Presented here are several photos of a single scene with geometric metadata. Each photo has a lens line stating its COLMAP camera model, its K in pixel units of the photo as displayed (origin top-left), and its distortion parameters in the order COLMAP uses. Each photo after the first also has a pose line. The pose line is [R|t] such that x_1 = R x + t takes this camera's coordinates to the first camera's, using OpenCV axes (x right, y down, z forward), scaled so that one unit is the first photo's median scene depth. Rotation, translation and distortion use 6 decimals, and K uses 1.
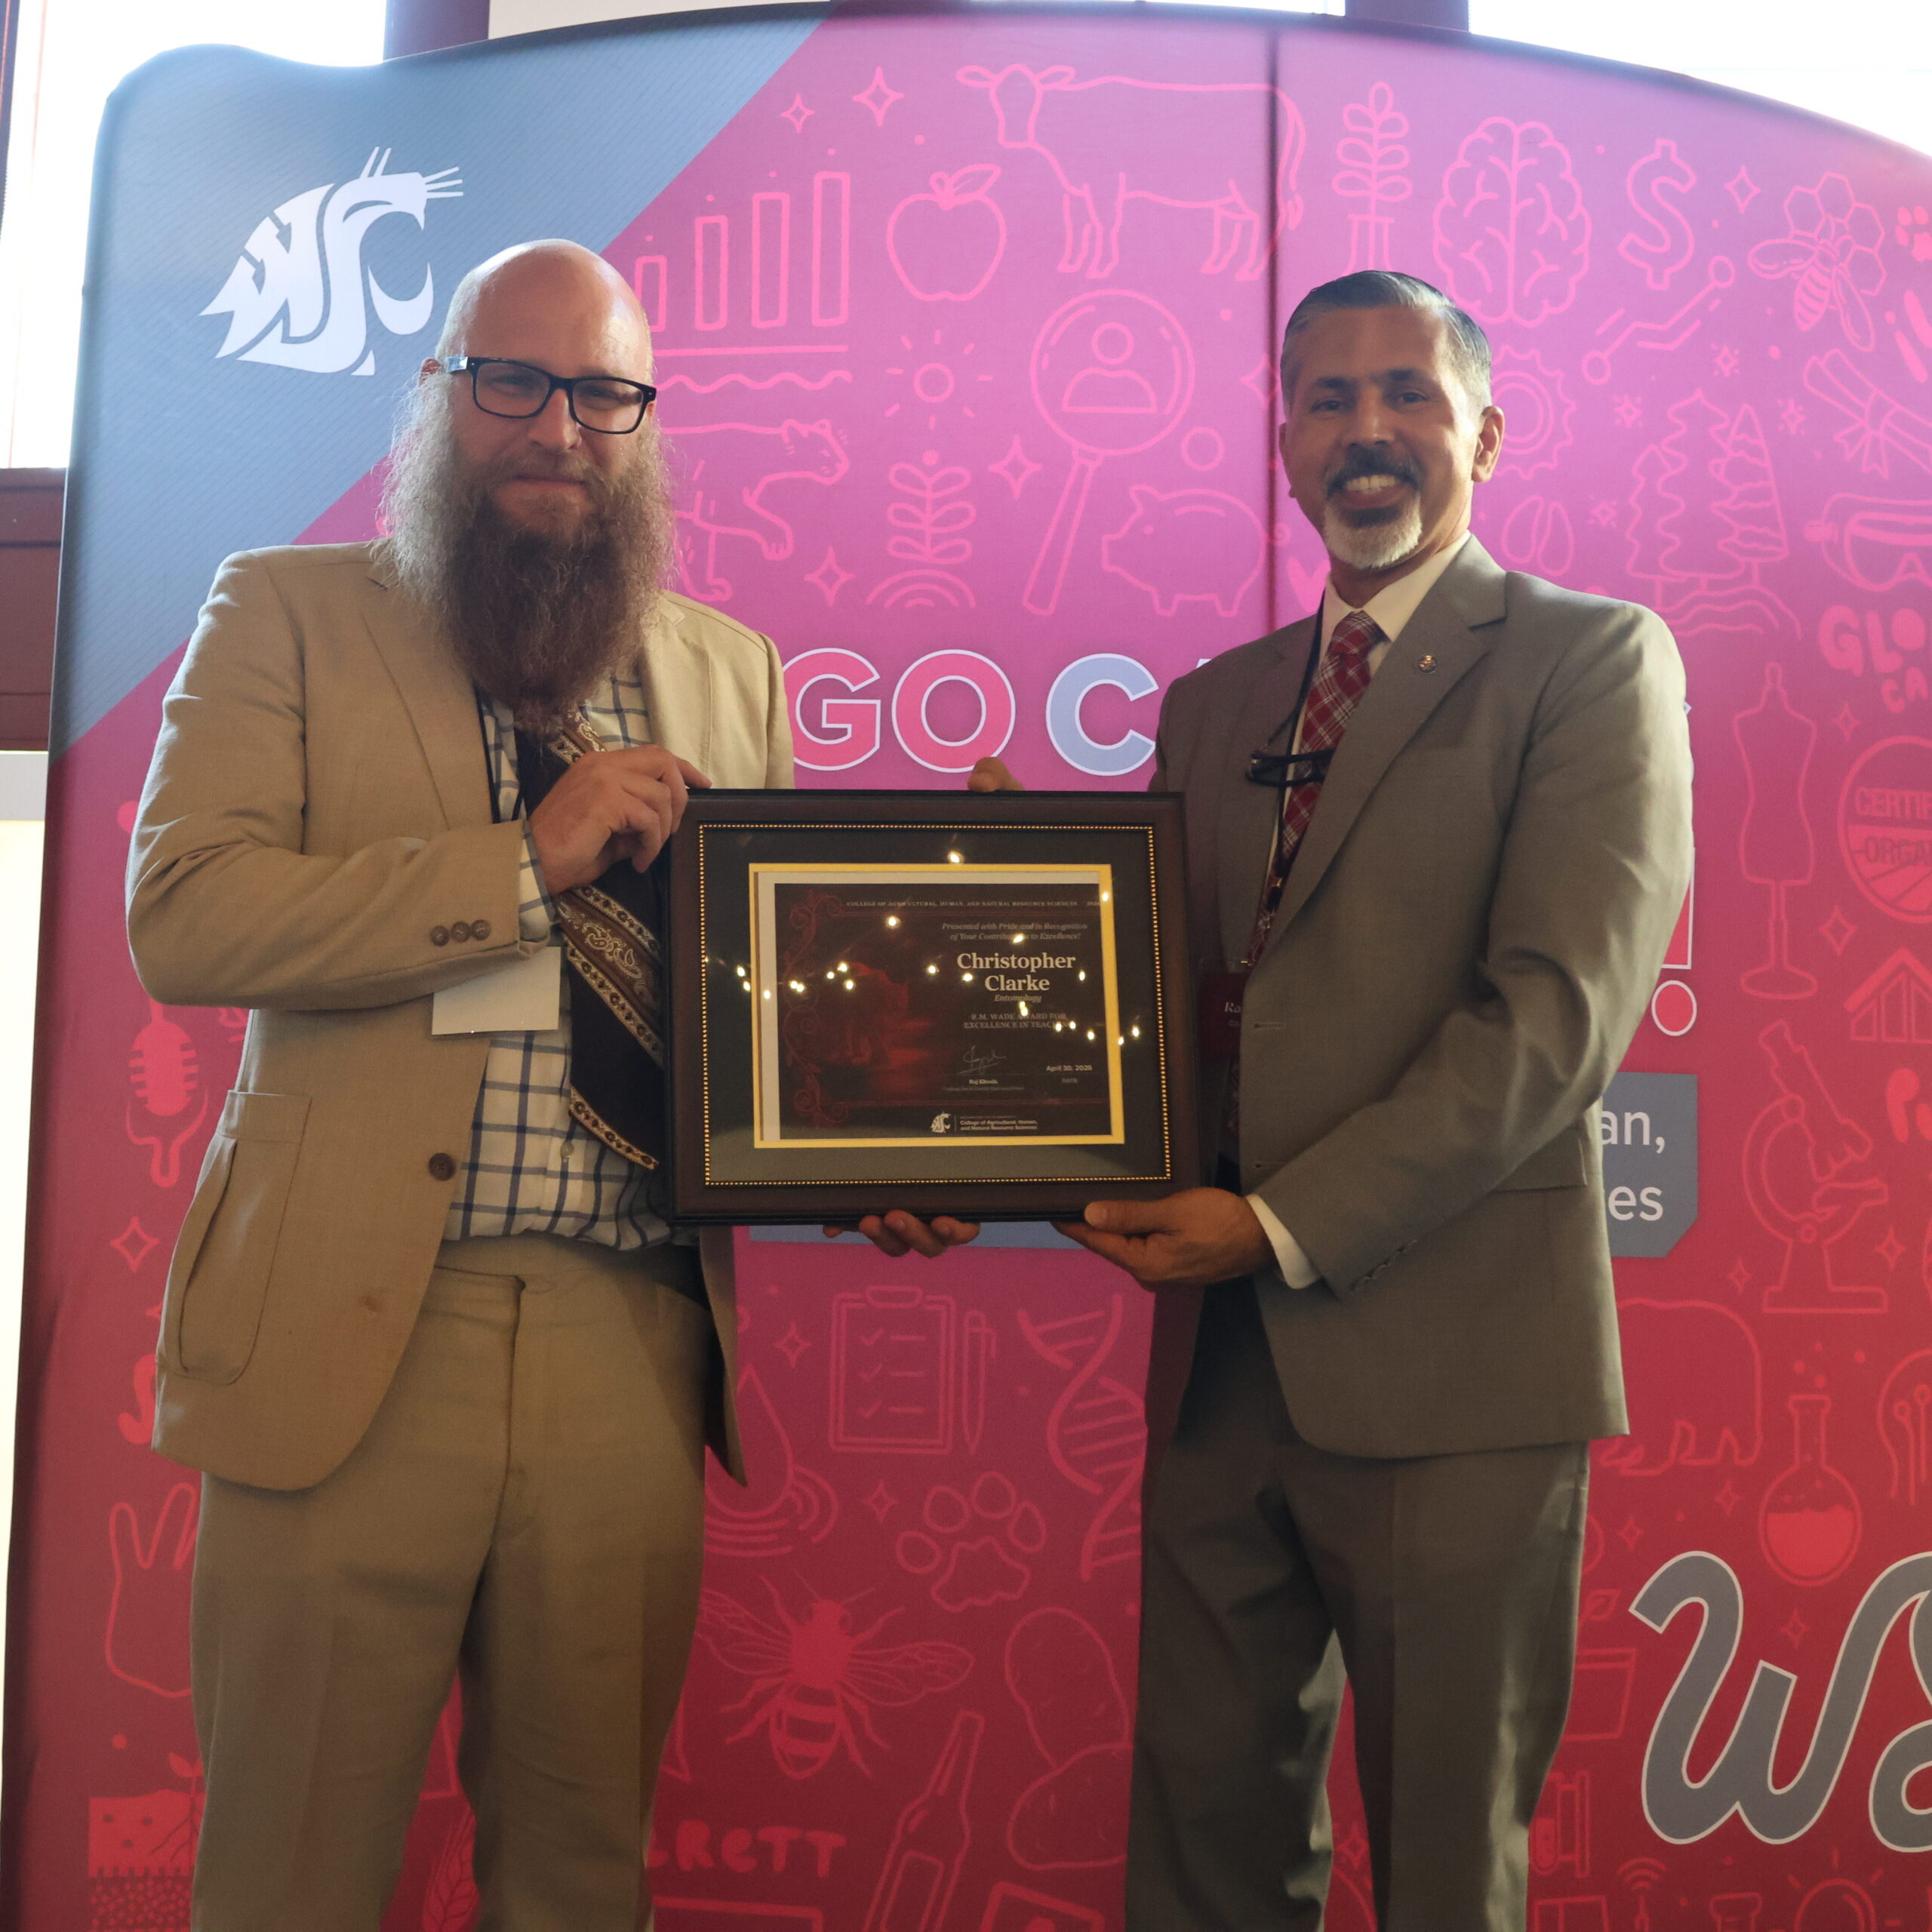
lens RADIAL K [[2620.4, 0, 798.9], [0, 2620.4, 948.5], [0, 0, 1]] dist [-0.164484, 0.140726]
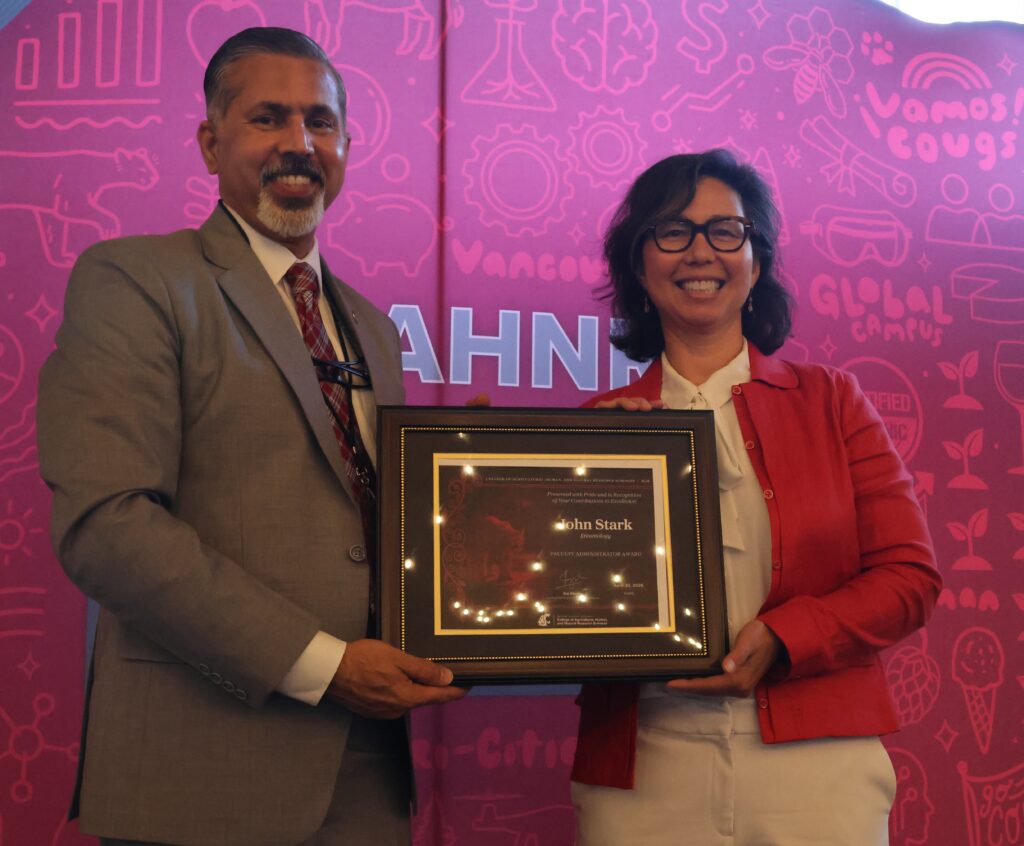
lens RADIAL K [[1391.9, 0, 616.8], [0, 1391.9, 484.0], [0, 0, 1]] dist [-0.123838, 0.209712]
pose [[0.990050, -0.013494, 0.140071, 0.163912], [0.019303, 0.999005, -0.040199, 0.027454], [-0.139389, 0.042502, 0.989325, 0.182615]]
